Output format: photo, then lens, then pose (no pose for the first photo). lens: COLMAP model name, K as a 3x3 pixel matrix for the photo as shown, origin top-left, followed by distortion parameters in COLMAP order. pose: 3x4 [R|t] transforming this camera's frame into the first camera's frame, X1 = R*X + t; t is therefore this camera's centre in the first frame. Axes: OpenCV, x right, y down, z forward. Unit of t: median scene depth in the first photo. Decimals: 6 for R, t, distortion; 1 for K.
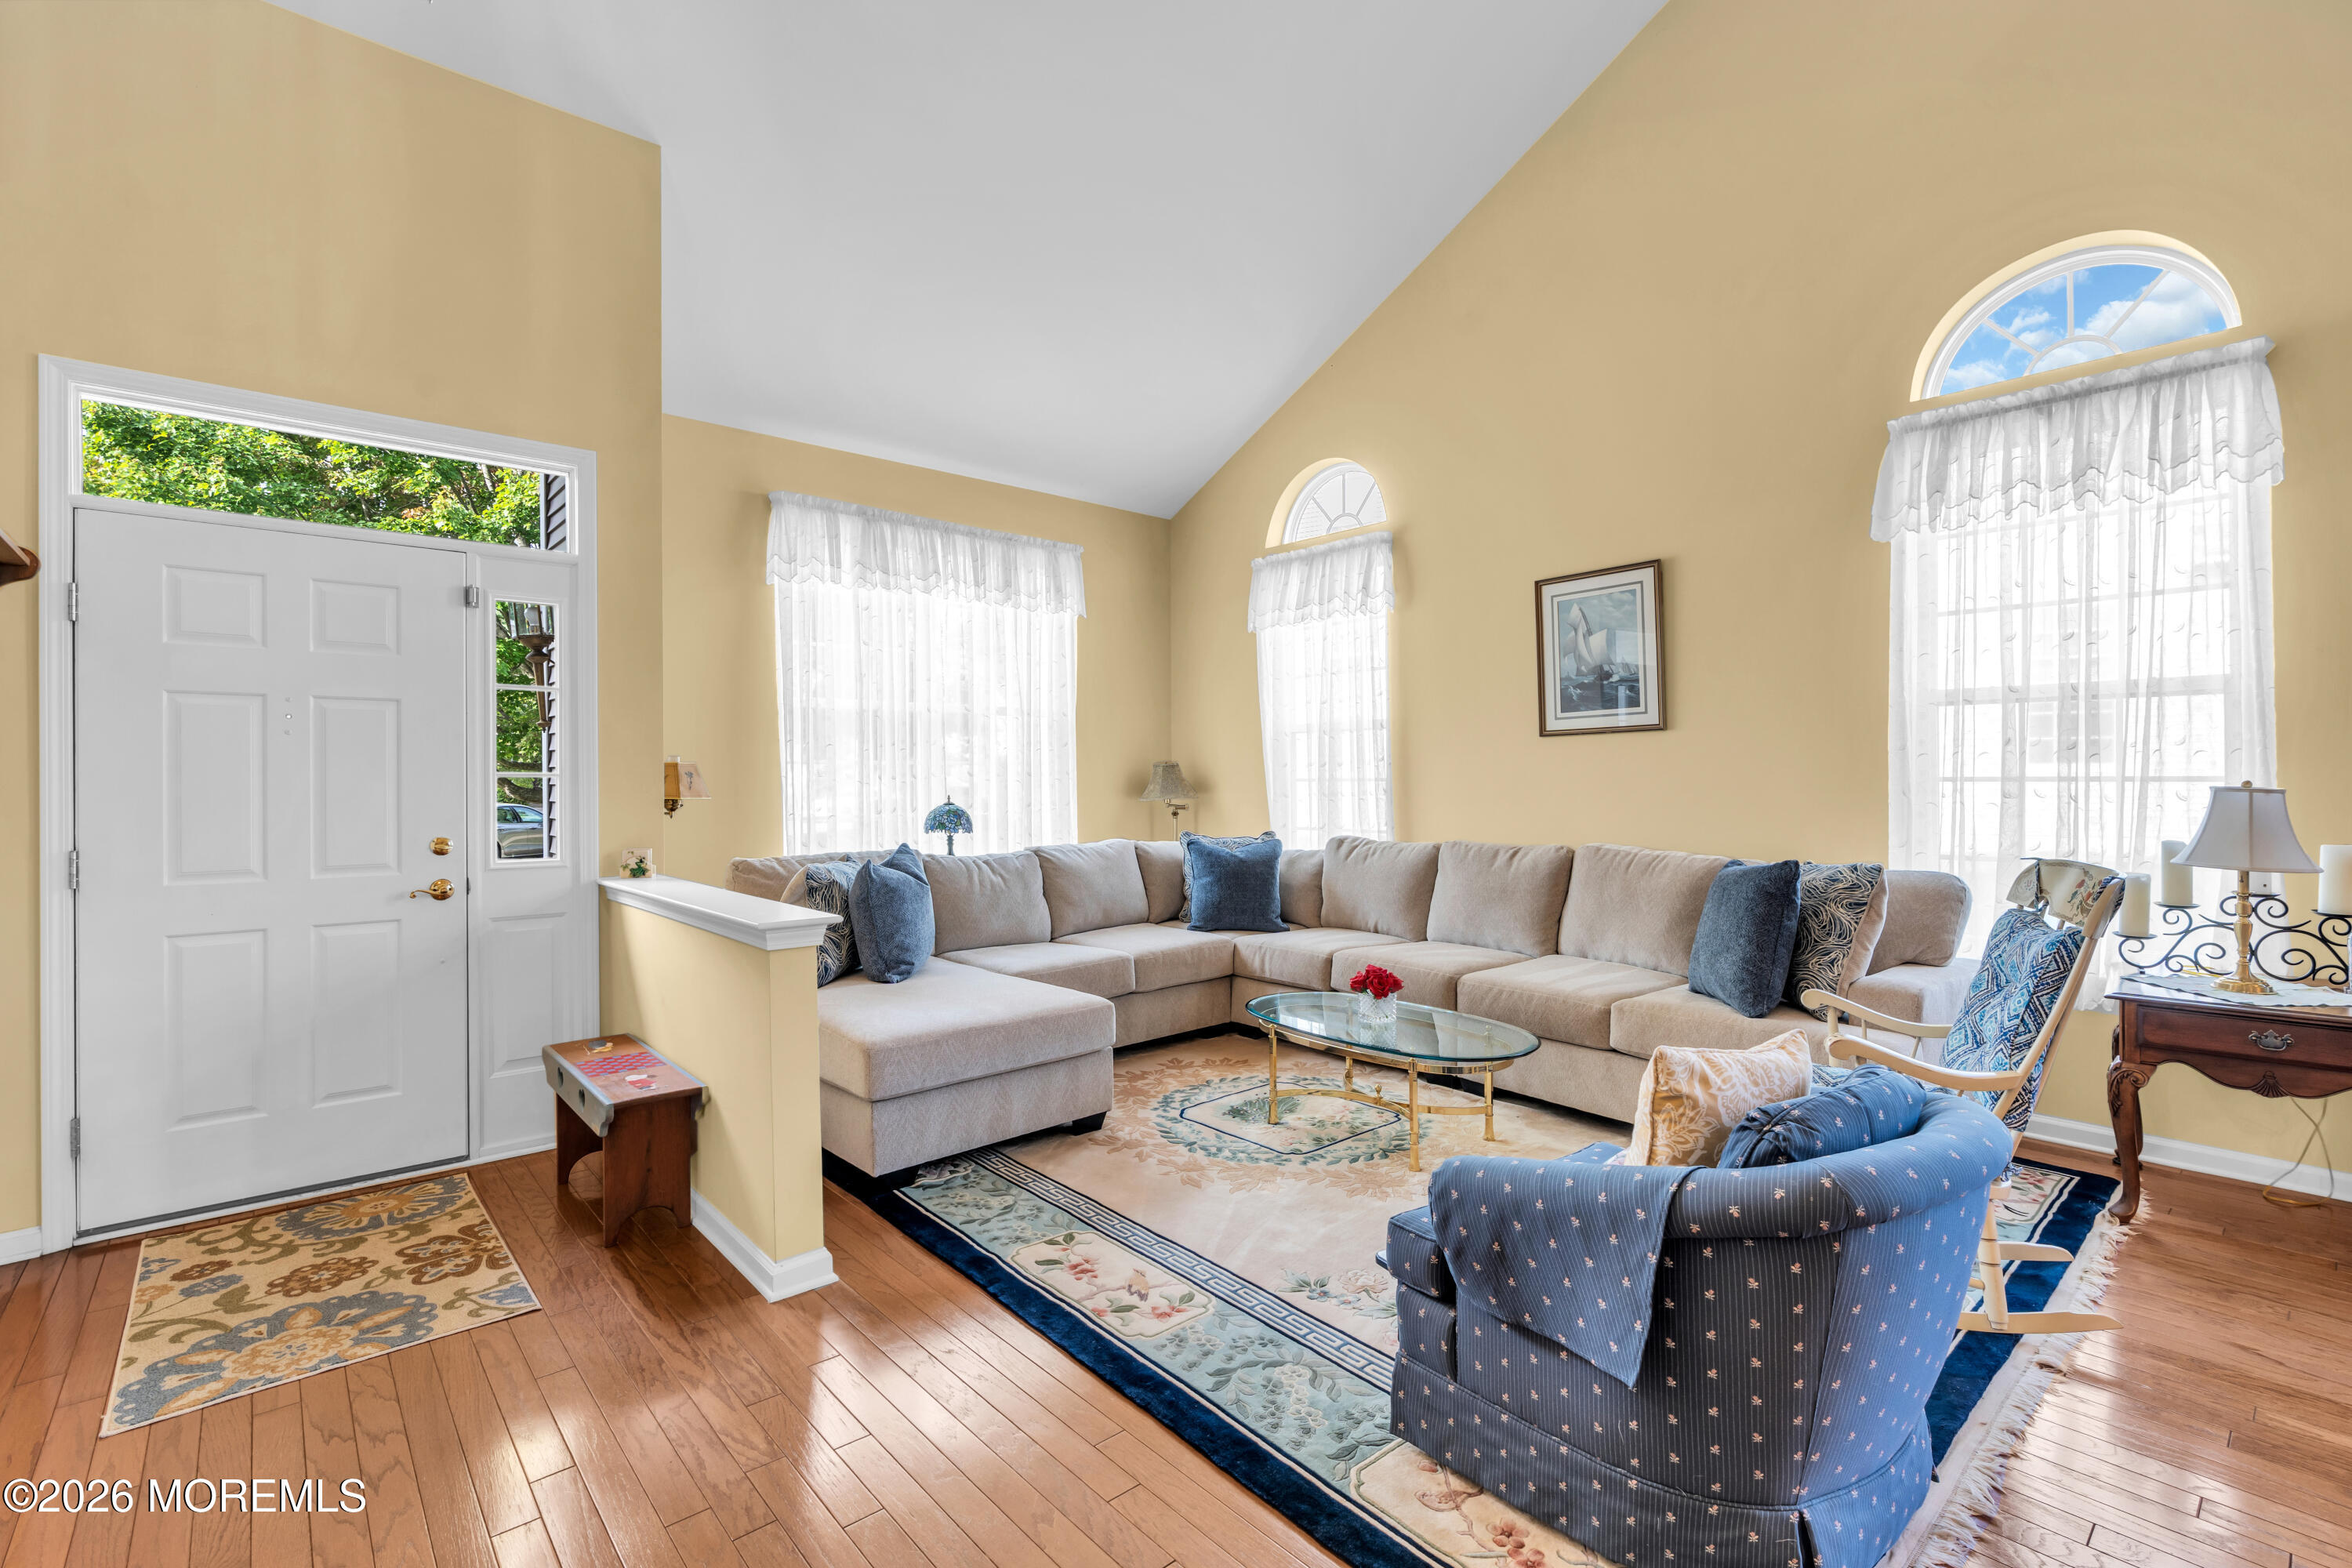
lens RADIAL K [[1058.6, 0, 1167.9], [0, 1058.6, 789.7], [0, 0, 1]] dist [-0.009411, 0.001115]
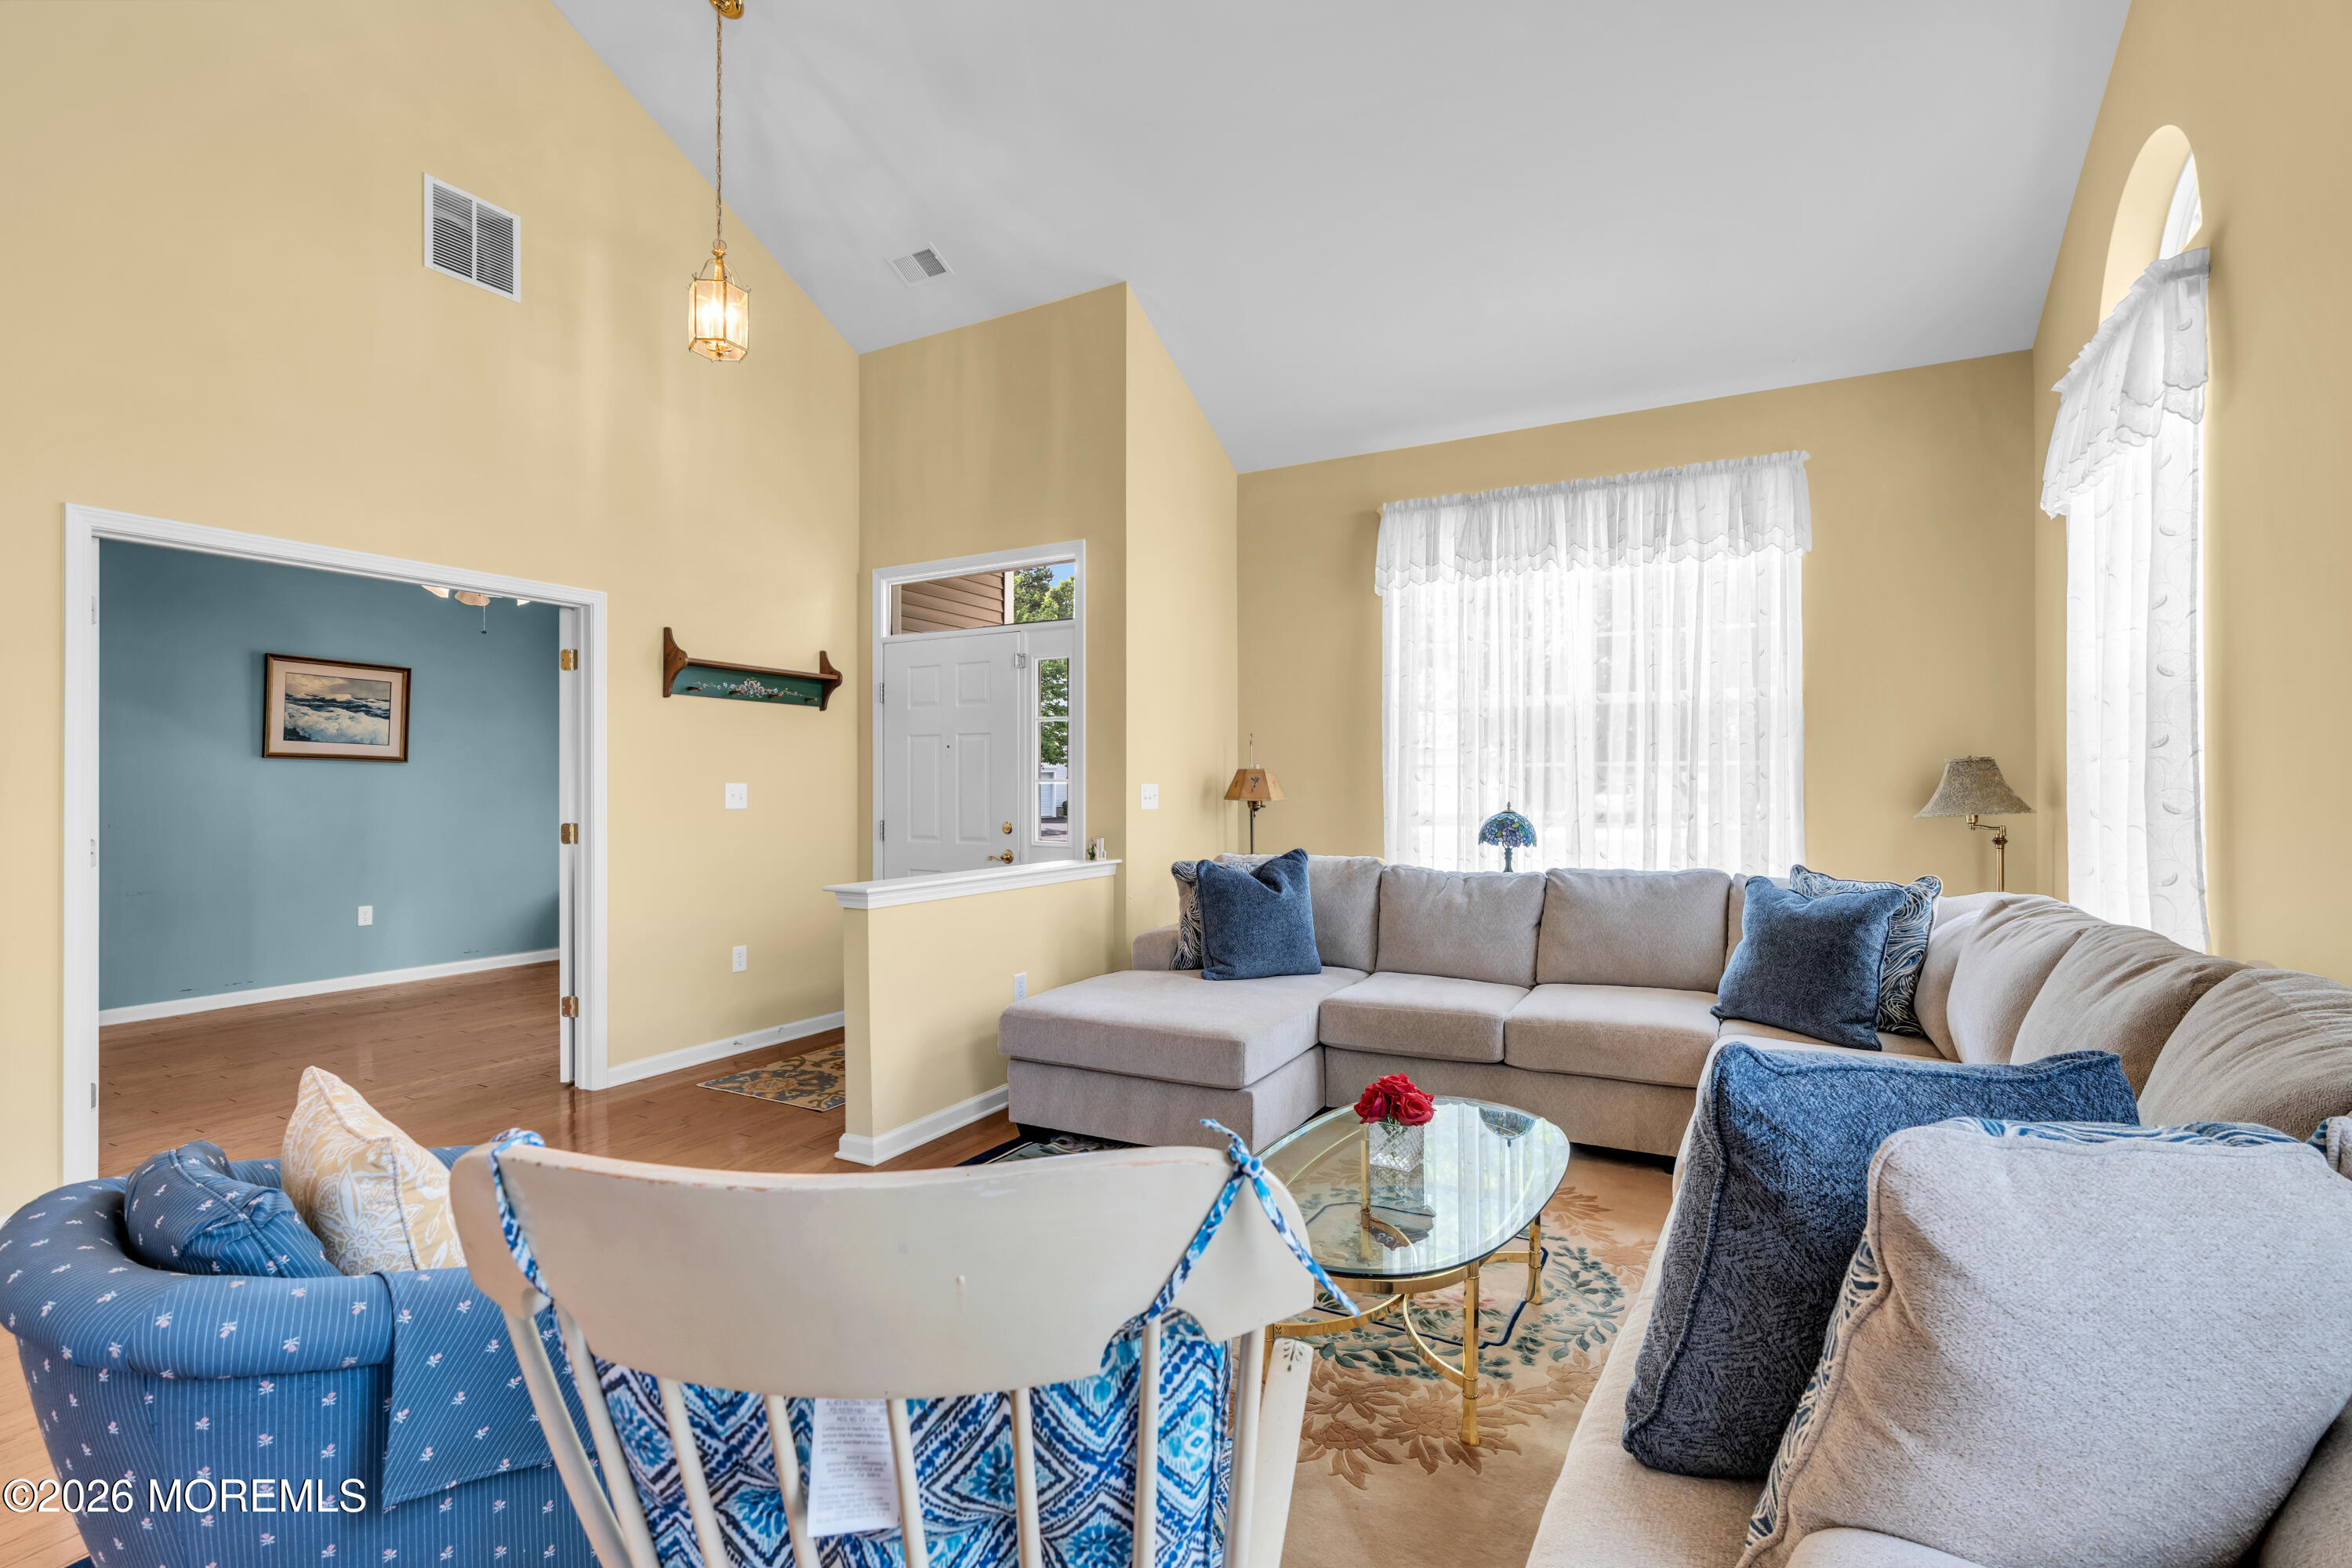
lens RADIAL K [[1064.3, 0, 1169.5], [0, 1064.3, 775.5], [0, 0, 1]] dist [-0.006128, 0.001739]
pose [[0.329516, -0.003805, -0.944142, 0.541030], [-0.007433, 0.999950, -0.006624, -0.008570], [0.944121, 0.009200, 0.329471, 0.460713]]
